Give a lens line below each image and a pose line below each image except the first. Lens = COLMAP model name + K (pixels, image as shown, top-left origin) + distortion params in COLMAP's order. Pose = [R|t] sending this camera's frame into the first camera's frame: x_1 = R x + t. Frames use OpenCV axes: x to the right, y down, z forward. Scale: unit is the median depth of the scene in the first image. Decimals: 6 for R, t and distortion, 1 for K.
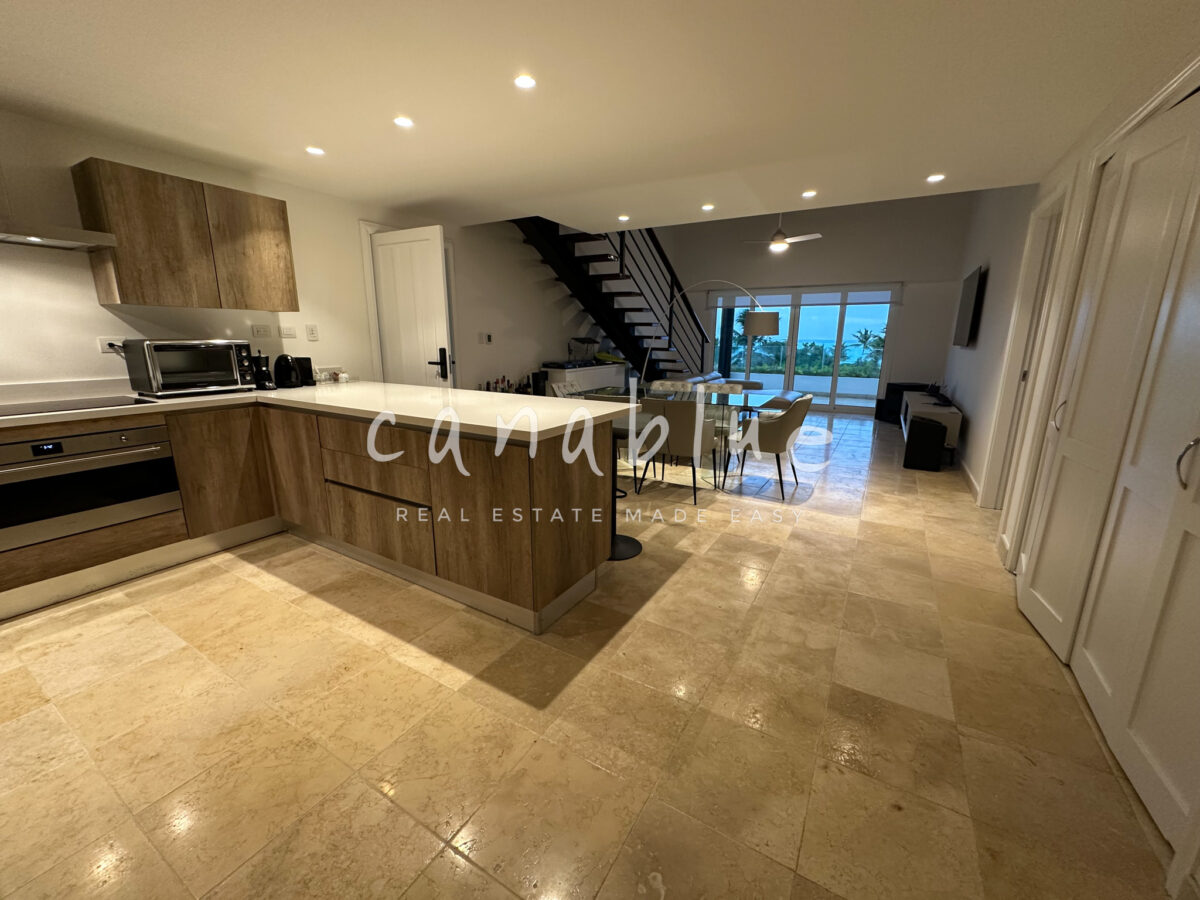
lens RADIAL K [[478.7, 0, 598.3], [0, 478.7, 446.5], [0, 0, 1]] dist [-0.004253, 0.000538]
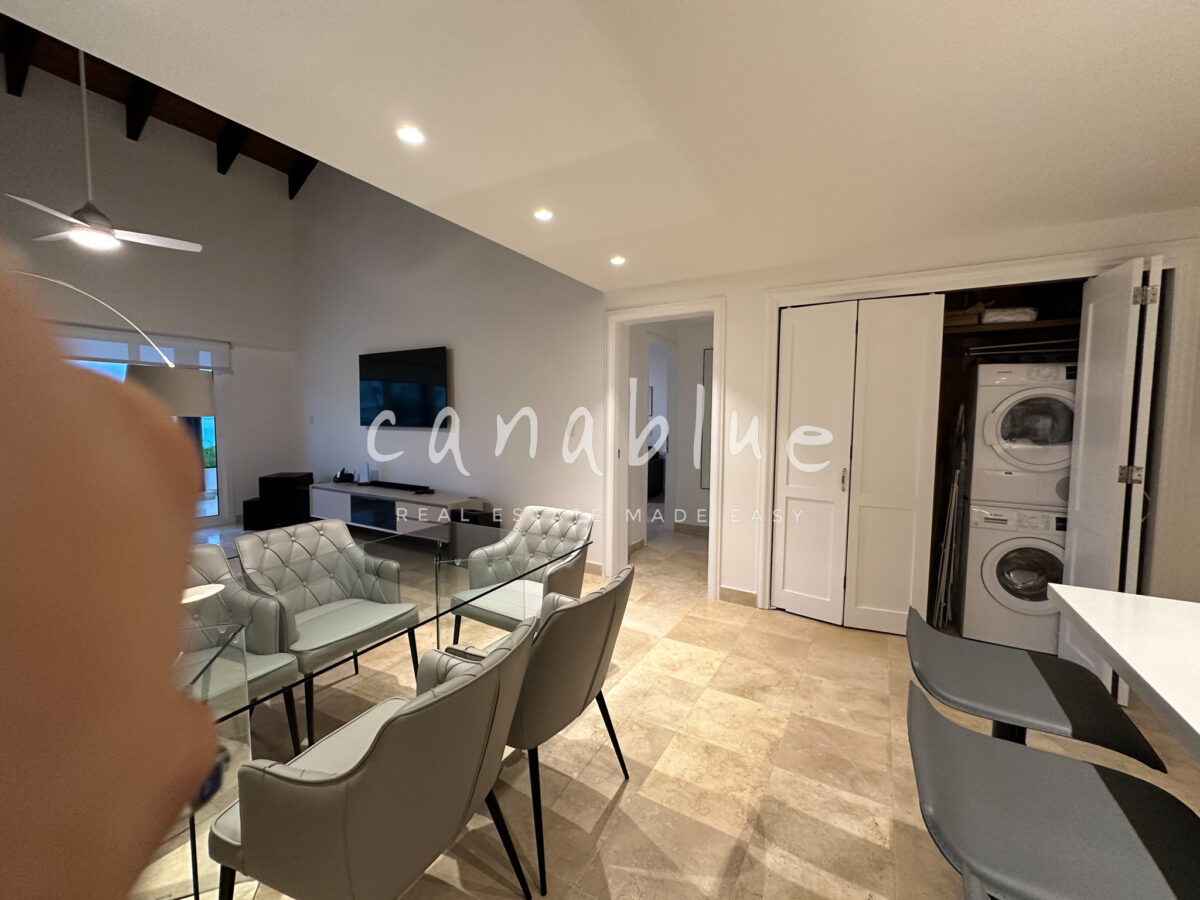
lens RADIAL K [[478.7, 0, 598.8], [0, 478.7, 448.0], [0, 0, 1]] dist [-0.004253, 0.000538]
pose [[-0.012020, -0.069865, 0.997484, -0.151430], [0.213655, 0.974339, 0.070819, -0.146309], [-0.976835, 0.213969, 0.003216, 0.601395]]
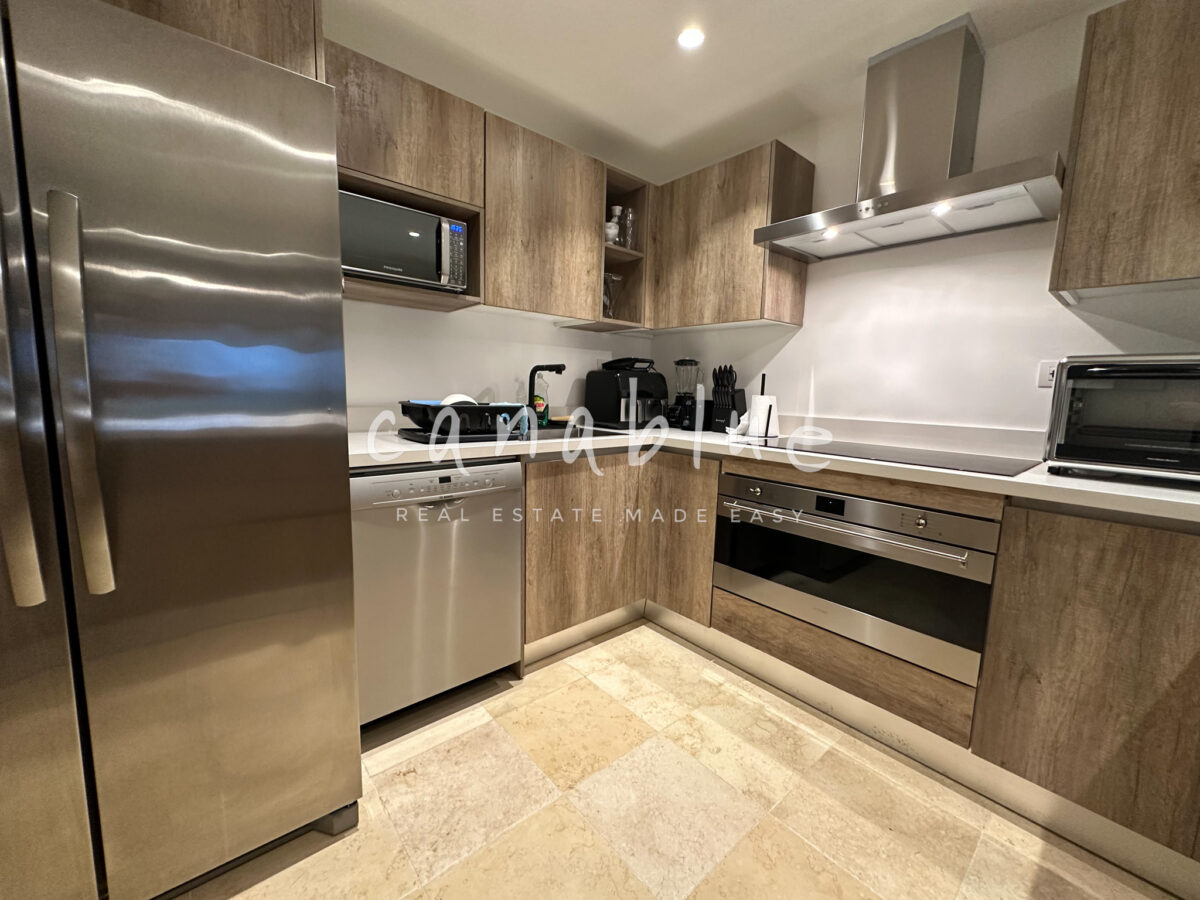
lens RADIAL K [[478.7, 0, 601.6], [0, 478.7, 449.6], [0, 0, 1]] dist [-0.004253, 0.000538]
pose [[-0.313434, 0.103560, -0.943946, -0.137228], [-0.243072, 0.952170, 0.185174, -0.045808], [0.917973, 0.287486, -0.273270, 0.314255]]
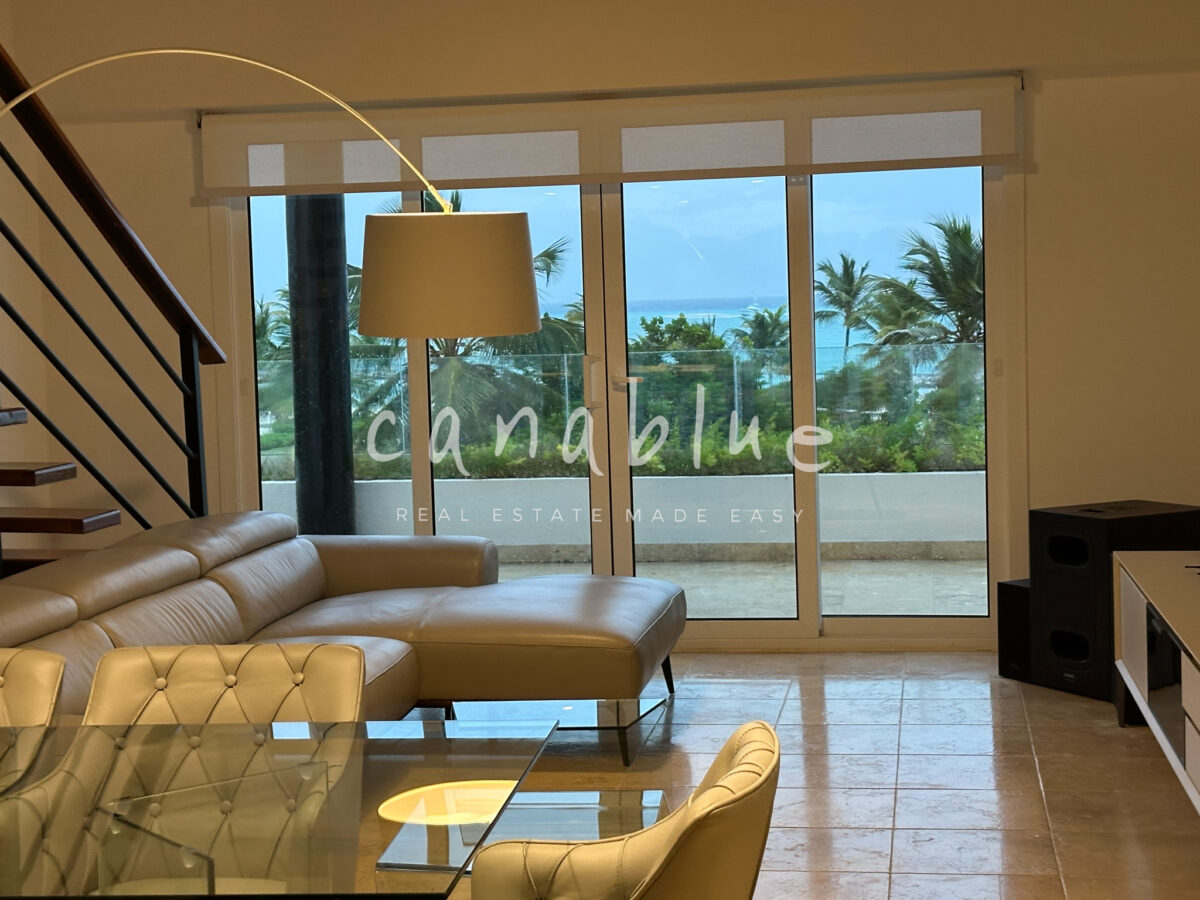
lens RADIAL K [[1966.2, 0, 601.1], [0, 1966.2, 446.4], [0, 0, 1]] dist [0.140230, 0.000000]
pose [[0.929216, -0.062252, 0.364257, 0.110352], [0.117523, 0.984315, -0.131579, -0.080263], [-0.350352, 0.165073, 0.921957, 0.271895]]
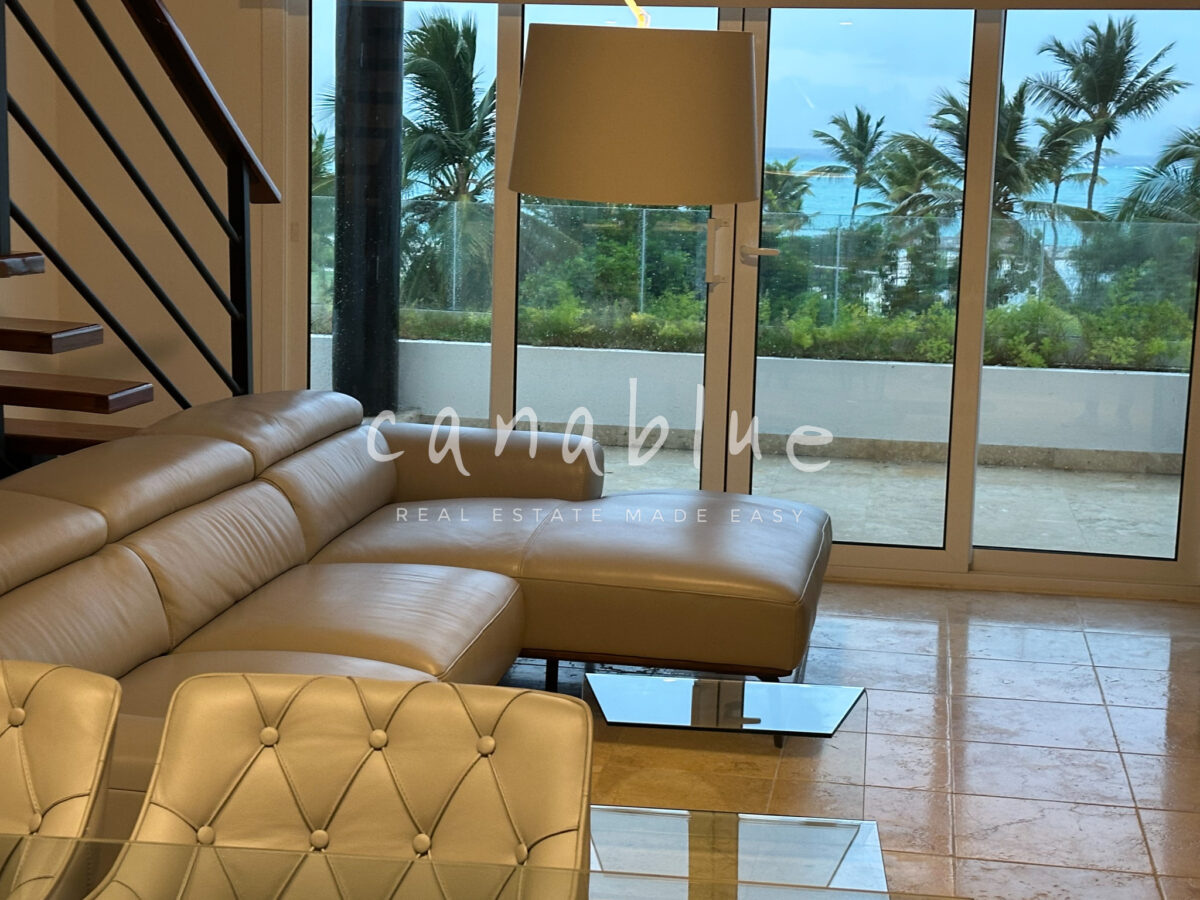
lens RADIAL K [[1966.2, 0, 598.2], [0, 1966.2, 442.2], [0, 0, 1]] dist [0.140230, 0.000000]
pose [[0.929715, -0.036058, 0.366509, 0.120890], [0.060086, 0.996712, -0.054361, -0.133974], [-0.363344, 0.072562, 0.928825, 0.489772]]
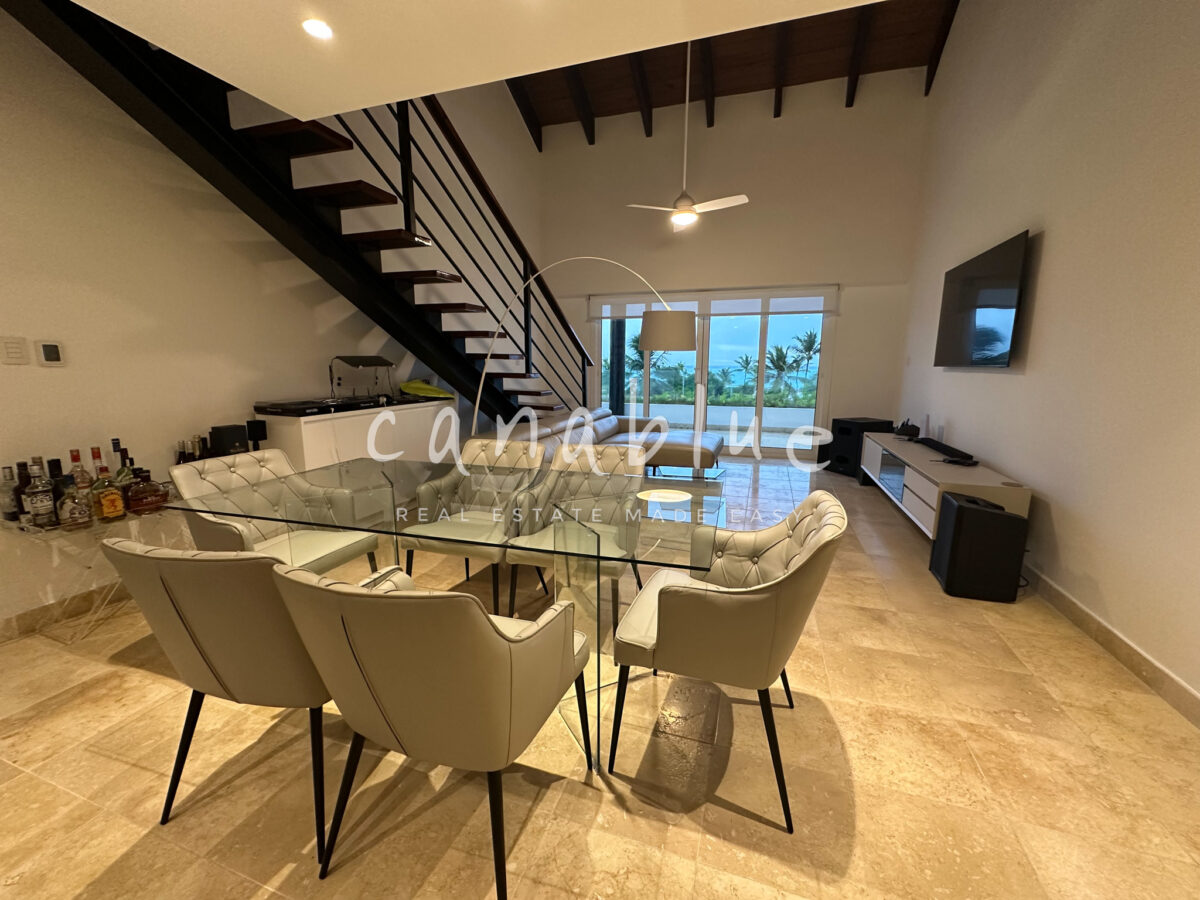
lens RADIAL K [[478.7, 0, 601.7], [0, 478.7, 448.7], [0, 0, 1]] dist [-0.004253, 0.000538]
pose [[0.976954, -0.040020, 0.209665, 0.132728], [0.050366, 0.997751, -0.044239, -0.090747], [-0.207423, 0.053779, 0.976772, 0.452015]]
